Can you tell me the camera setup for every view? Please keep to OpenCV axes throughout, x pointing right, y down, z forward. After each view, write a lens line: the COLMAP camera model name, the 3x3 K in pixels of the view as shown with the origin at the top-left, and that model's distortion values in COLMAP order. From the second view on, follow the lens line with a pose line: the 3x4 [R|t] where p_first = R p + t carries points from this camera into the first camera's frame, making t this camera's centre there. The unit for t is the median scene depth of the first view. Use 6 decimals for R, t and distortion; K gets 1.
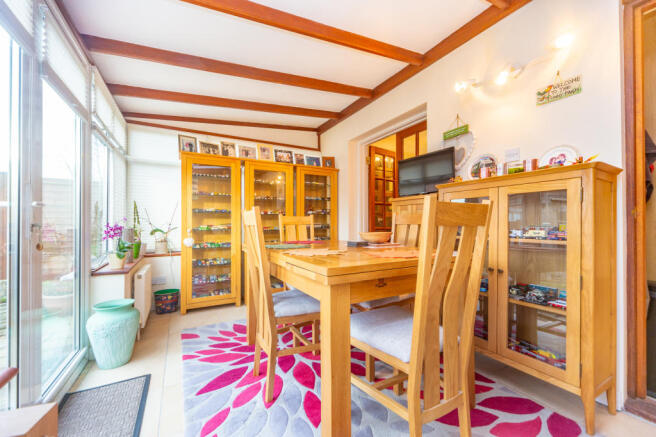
lens RADIAL K [[265.3, 0, 328.0], [0, 265.3, 218.5], [0, 0, 1]] dist [-0.000114, 0.000002]
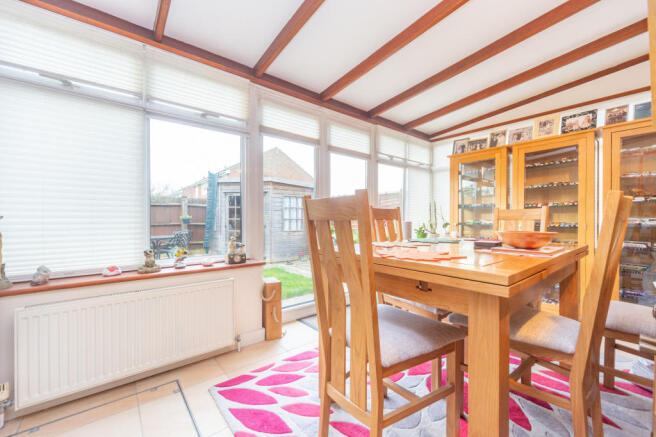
lens RADIAL K [[265.3, 0, 328.0], [0, 265.3, 218.5], [0, 0, 1]] dist [-0.000114, 0.000002]
pose [[0.173363, -0.000627, -0.984858, 0.446898], [0.021153, 0.999771, 0.003087, 0.004639], [0.984631, -0.021368, 0.173337, 0.244055]]
